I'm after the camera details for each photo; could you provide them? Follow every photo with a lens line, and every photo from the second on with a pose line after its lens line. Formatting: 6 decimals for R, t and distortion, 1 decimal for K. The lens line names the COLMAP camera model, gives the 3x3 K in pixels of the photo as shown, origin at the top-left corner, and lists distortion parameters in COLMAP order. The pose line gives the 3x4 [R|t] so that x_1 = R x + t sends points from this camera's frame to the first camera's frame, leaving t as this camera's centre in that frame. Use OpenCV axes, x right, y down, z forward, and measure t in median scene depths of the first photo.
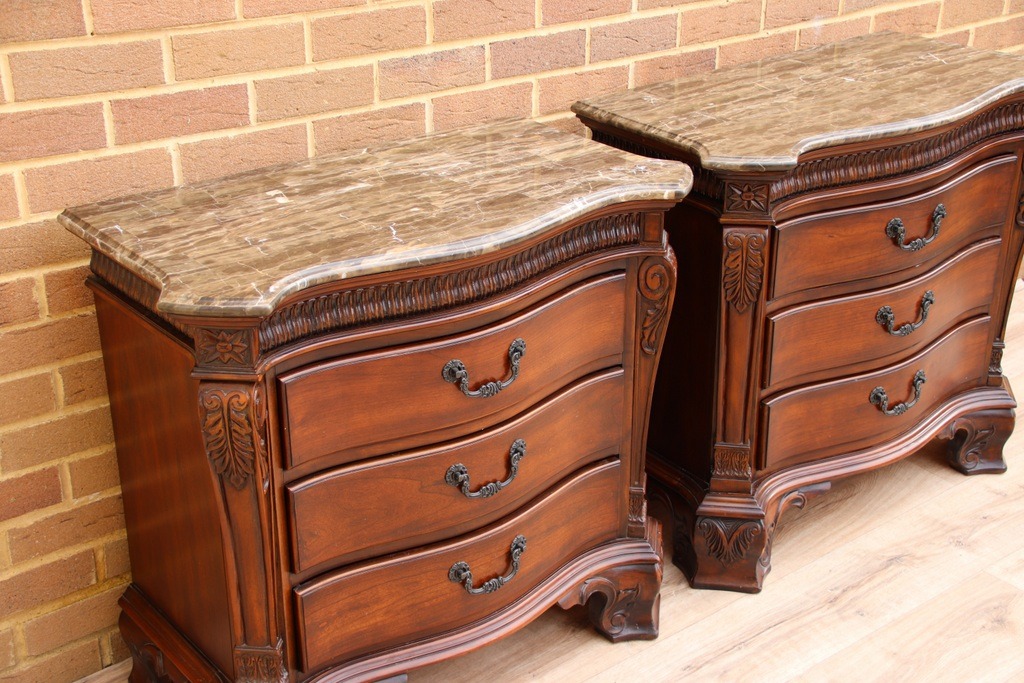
lens RADIAL K [[1426.4, 0, 510.0], [0, 1426.4, 344.1], [0, 0, 1]] dist [0.067096, 0.609471]
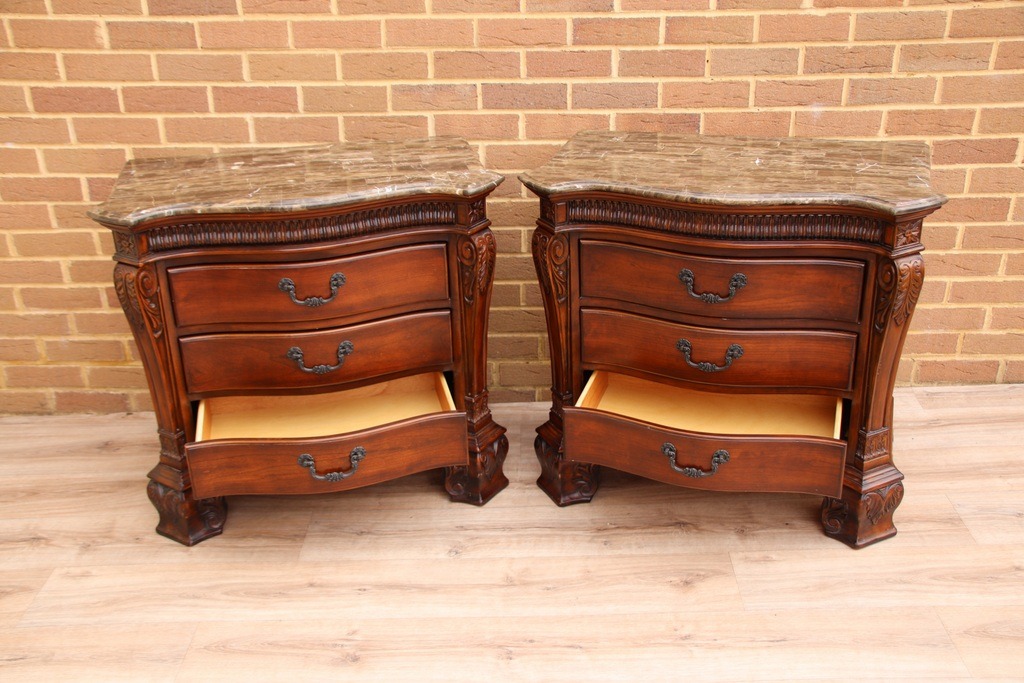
lens RADIAL K [[1083.6, 0, 512.6], [0, 1083.6, 346.0], [0, 0, 1]] dist [-0.070113, 0.314180]
pose [[0.775893, 0.252294, -0.578219, 0.779632], [-0.239185, 0.965765, 0.100438, -0.074521], [0.583764, 0.060372, 0.809676, 0.147871]]
